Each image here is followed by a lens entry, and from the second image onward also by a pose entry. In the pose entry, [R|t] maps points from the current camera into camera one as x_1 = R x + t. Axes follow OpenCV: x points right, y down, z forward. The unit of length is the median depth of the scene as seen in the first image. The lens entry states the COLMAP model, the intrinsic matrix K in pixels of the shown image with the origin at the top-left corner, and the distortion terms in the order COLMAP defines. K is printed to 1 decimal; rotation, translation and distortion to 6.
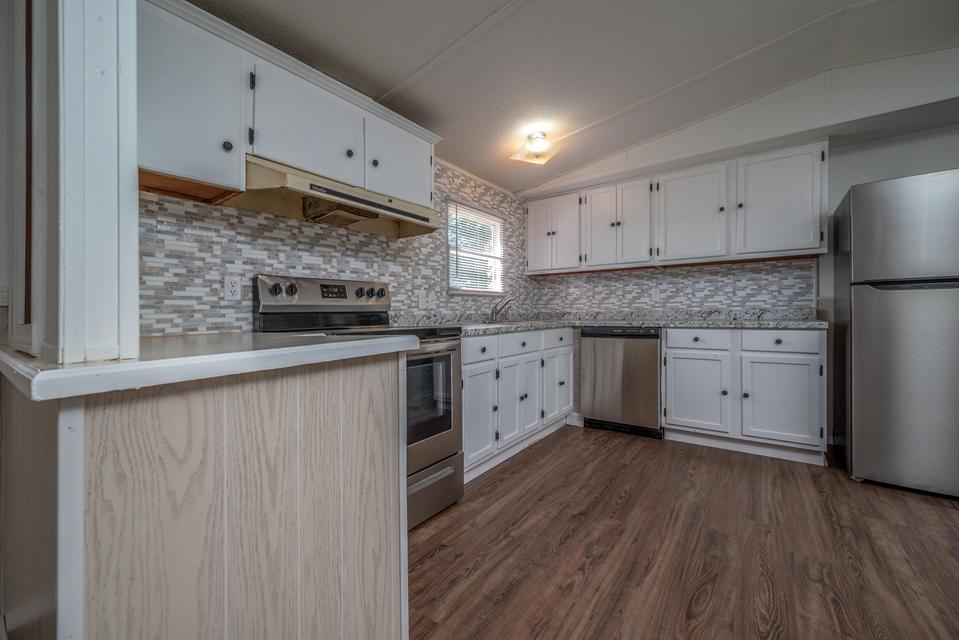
lens RADIAL K [[381.4, 0, 483.8], [0, 381.4, 321.4], [0, 0, 1]] dist [0.003311, 0.000439]
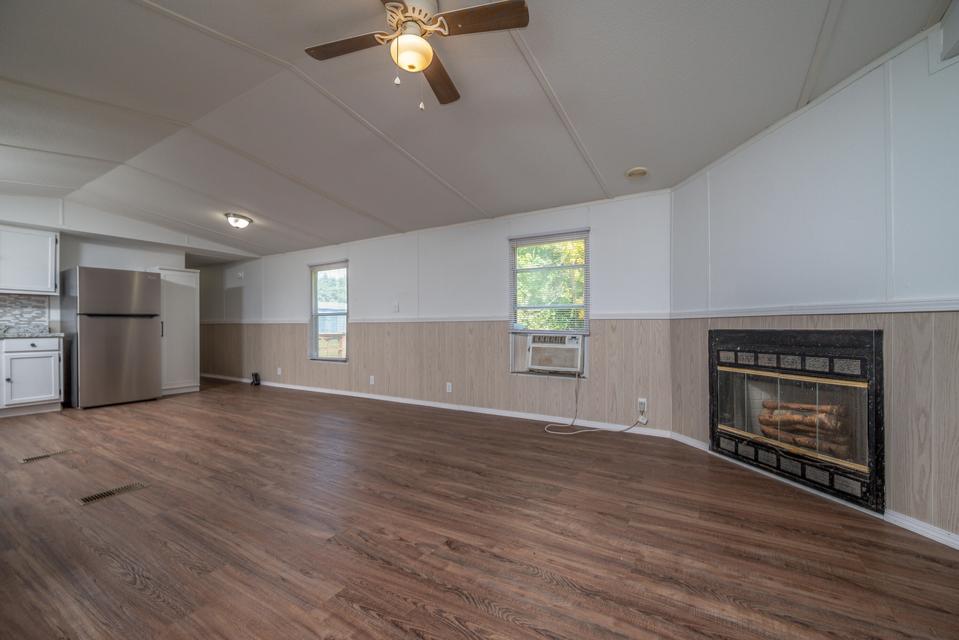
lens RADIAL K [[381.4, 0, 475.2], [0, 381.4, 321.9], [0, 0, 1]] dist [0.003311, 0.000439]
pose [[-0.090902, 0.017899, 0.995699, -0.903468], [0.030246, 0.999427, -0.015205, 0.027744], [-0.995400, 0.028734, -0.091392, -0.663472]]
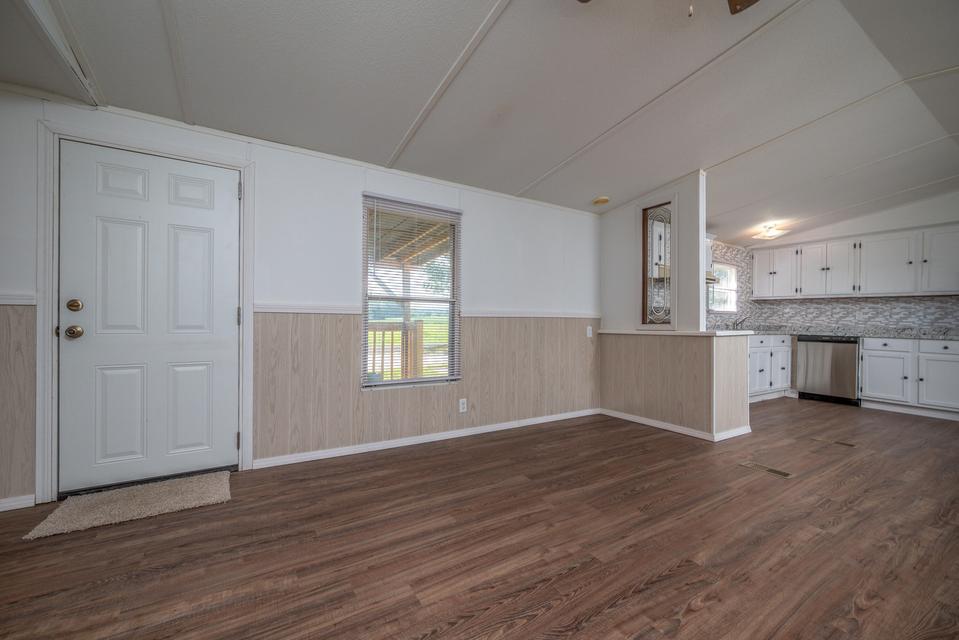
lens RADIAL K [[415.0, 0, 470.0], [0, 415.0, 315.1], [0, 0, 1]] dist [0.001487, -0.000136]
pose [[0.927417, 0.025935, -0.373128, -0.374492], [-0.038859, 0.998876, -0.027158, 0.032193], [0.372004, 0.039686, 0.927382, -1.141747]]
